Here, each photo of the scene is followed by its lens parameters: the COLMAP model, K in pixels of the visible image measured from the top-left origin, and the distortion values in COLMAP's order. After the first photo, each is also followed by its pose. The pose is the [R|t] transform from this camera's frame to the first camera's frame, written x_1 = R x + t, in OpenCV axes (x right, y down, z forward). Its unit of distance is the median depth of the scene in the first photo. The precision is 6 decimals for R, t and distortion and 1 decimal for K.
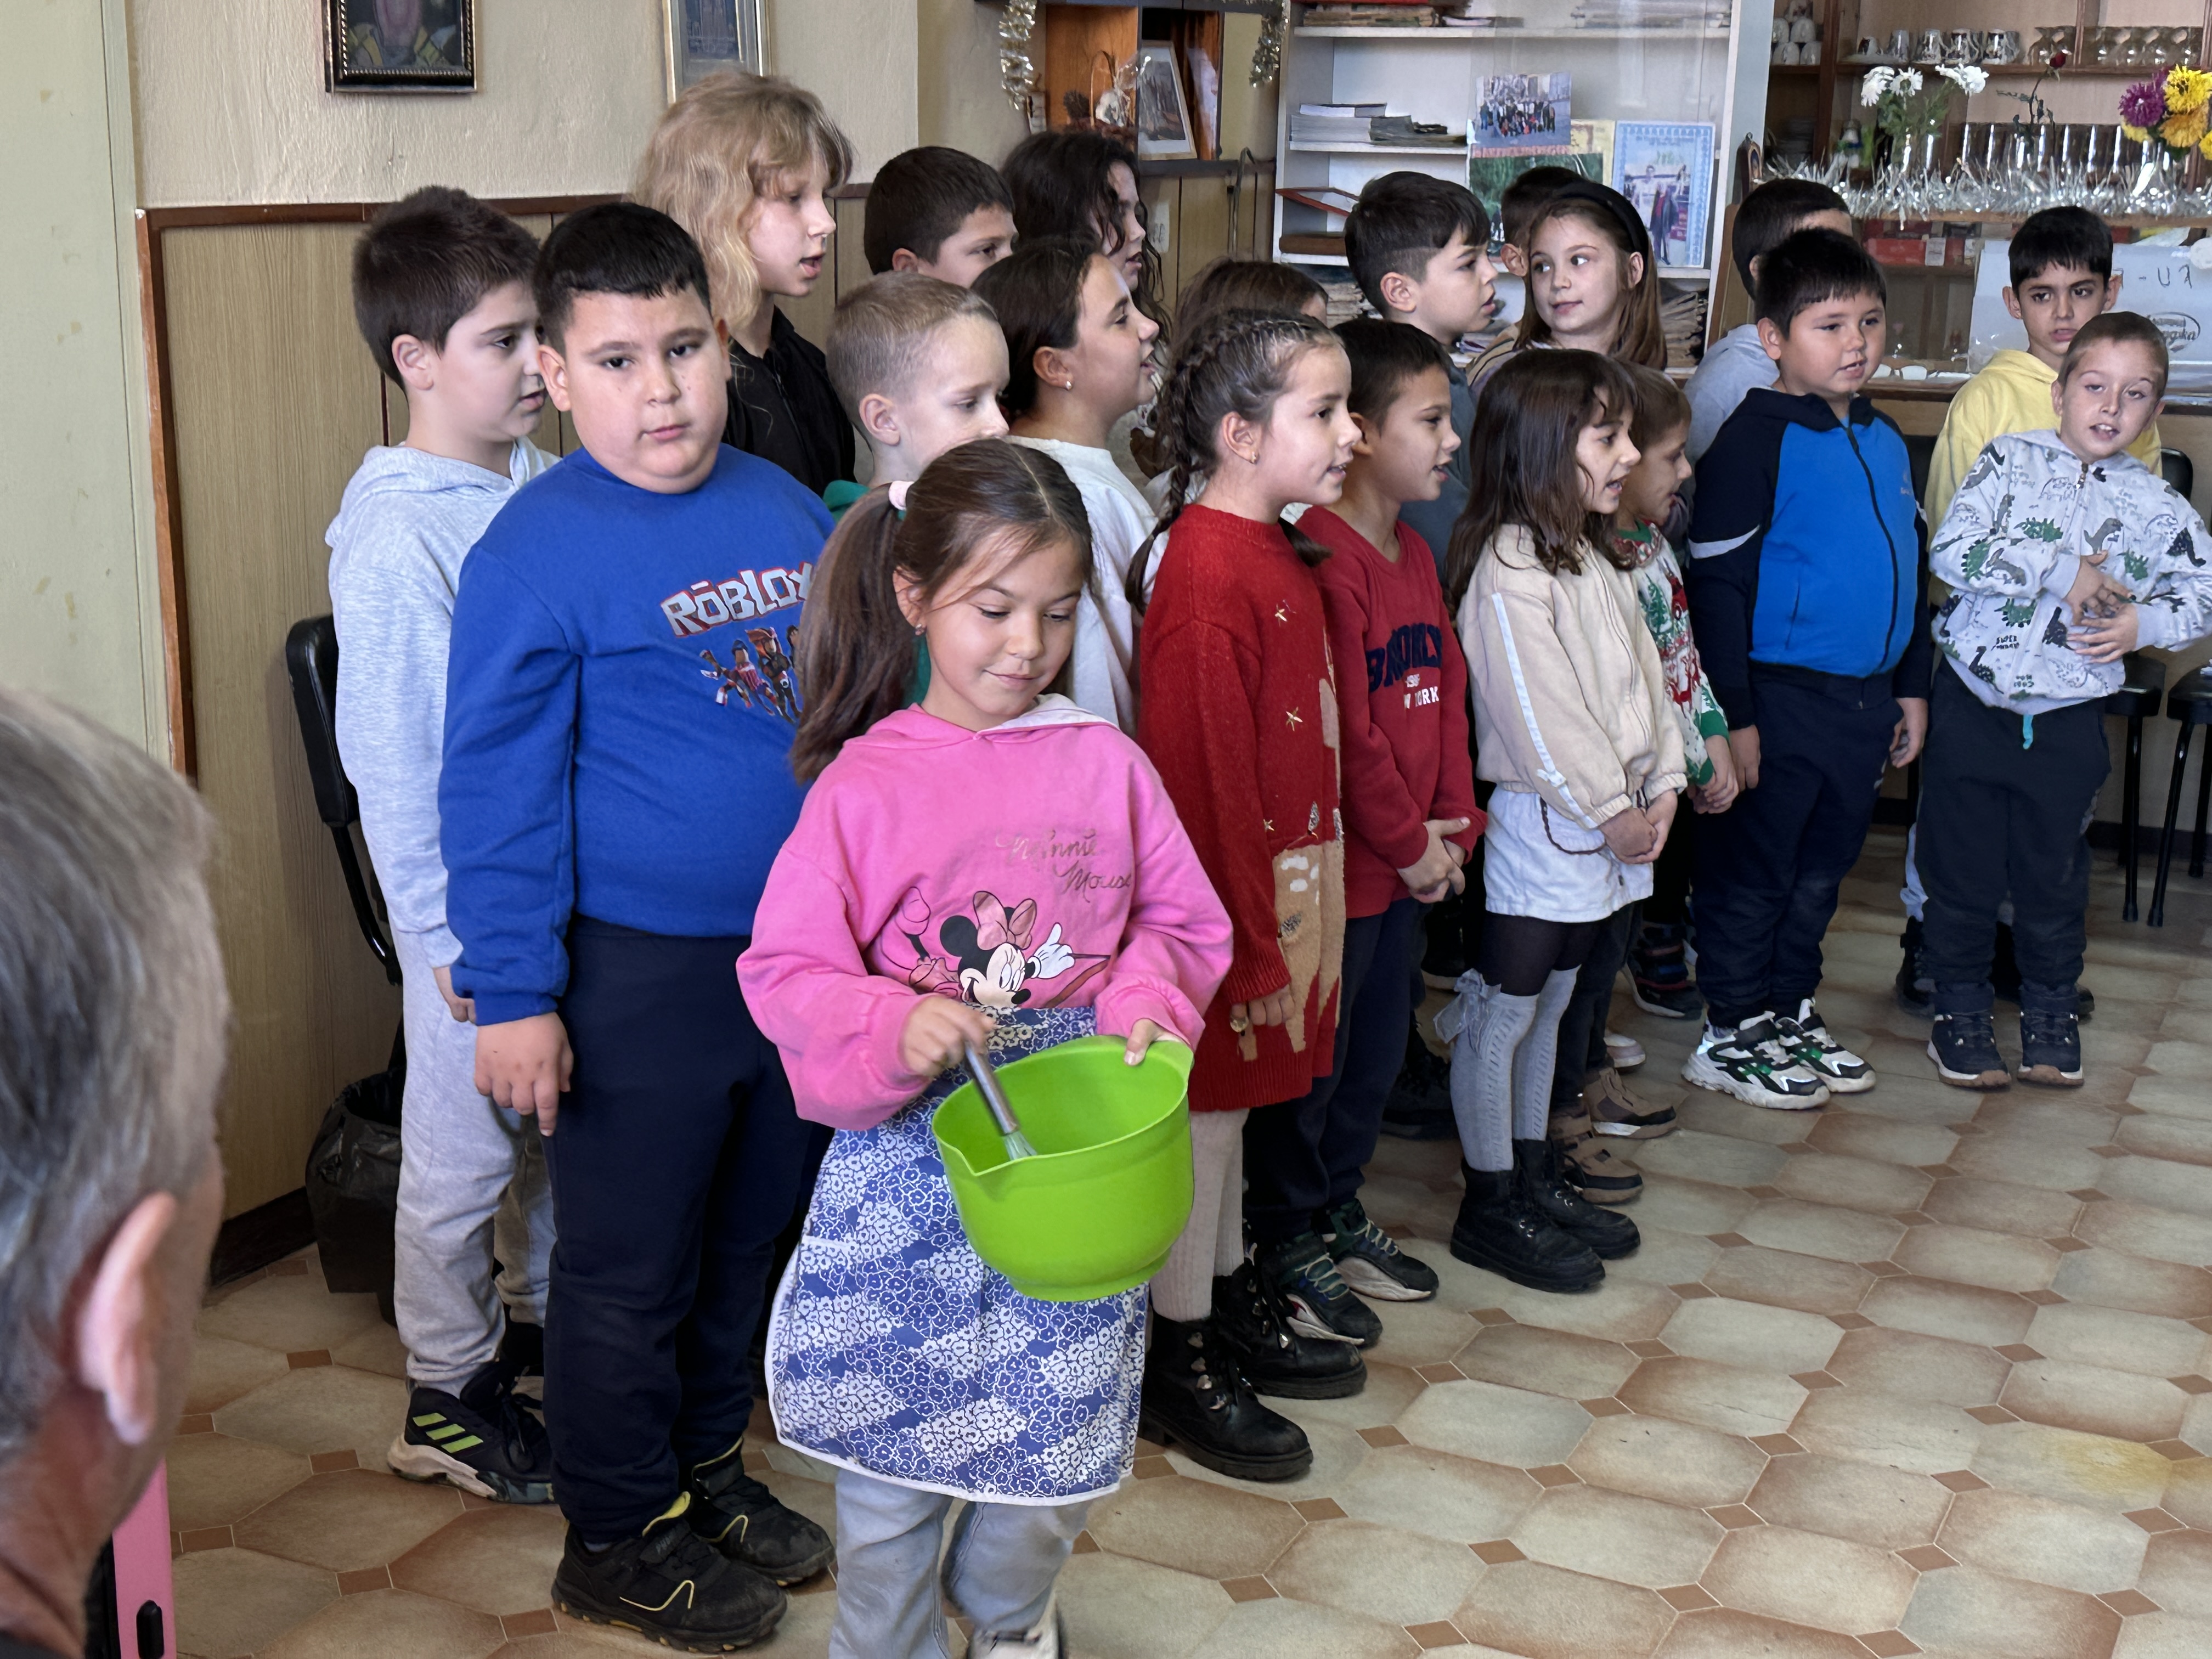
lens RADIAL K [[3200.1, 0, 1112.9], [0, 3200.1, 836.9], [0, 0, 1]] dist [0.040911, 0.000000]
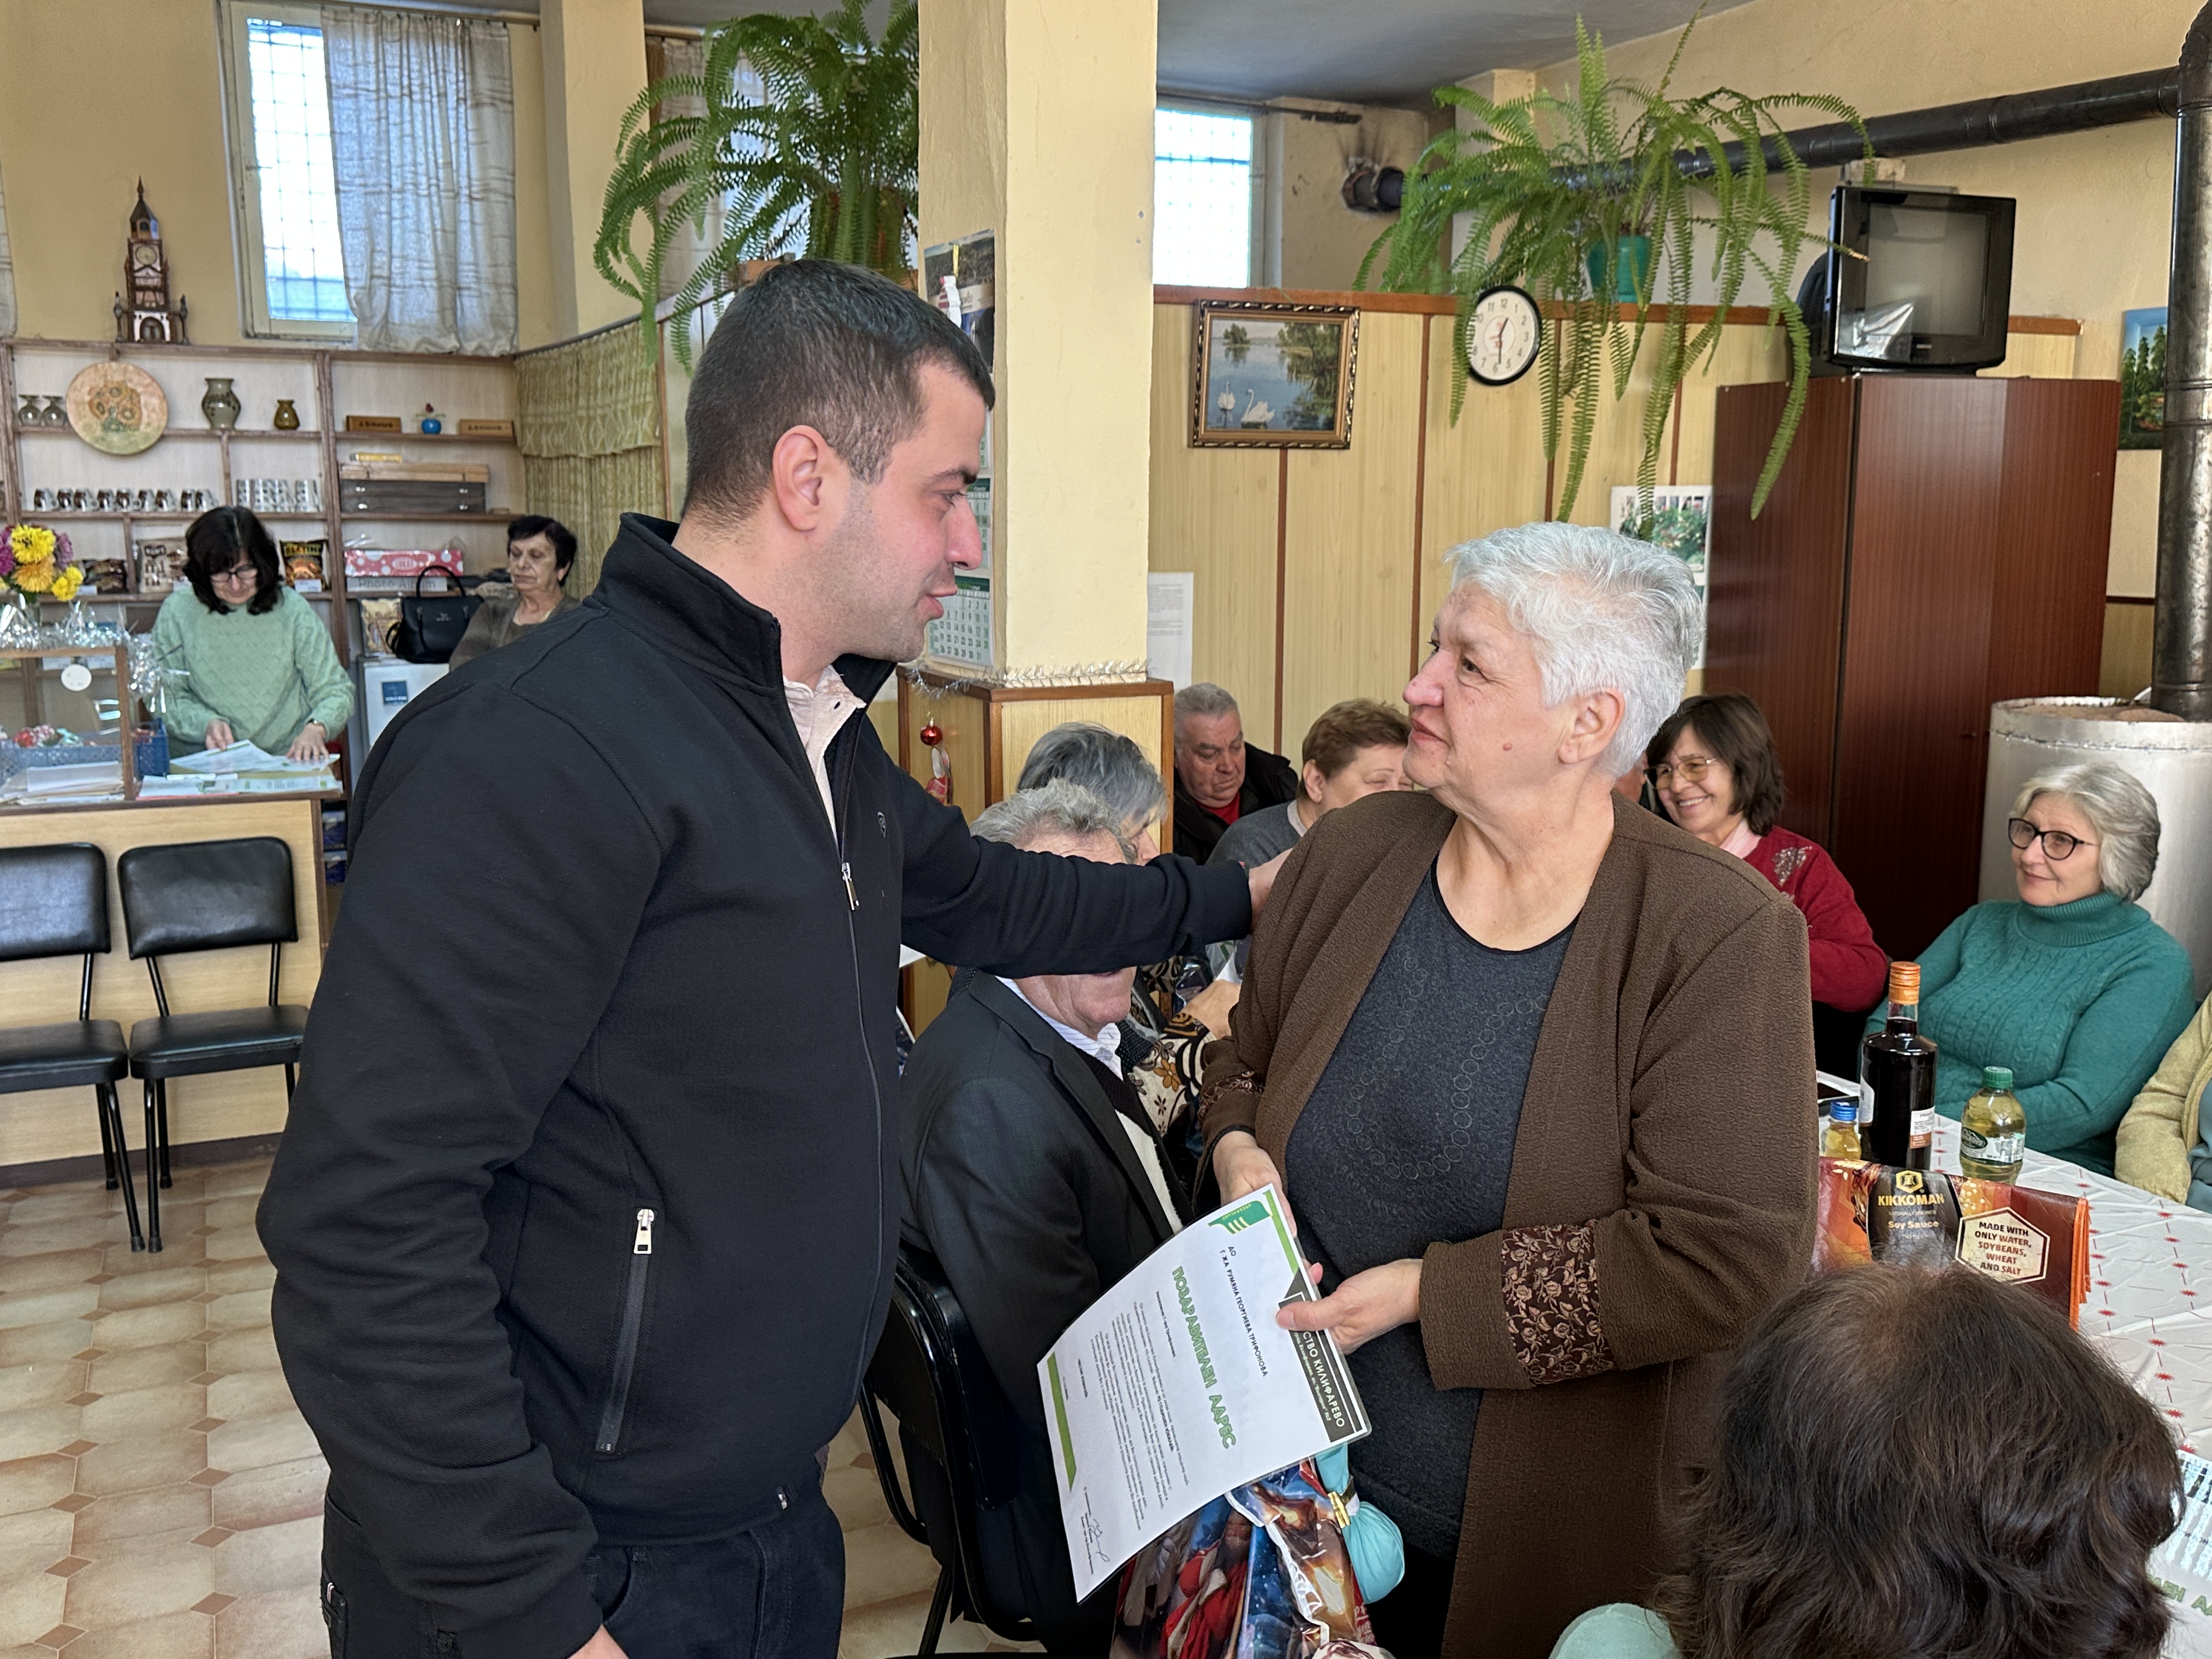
lens RADIAL K [[1908.5, 0, 1065.2], [0, 1908.5, 889.8], [0, 0, 1]] dist [-0.032694, 0.062768]
pose [[0.659339, -0.156099, 0.735463, 0.044529], [0.172612, 0.983509, 0.054000, -0.076016], [-0.731763, 0.091345, 0.675410, 0.246057]]
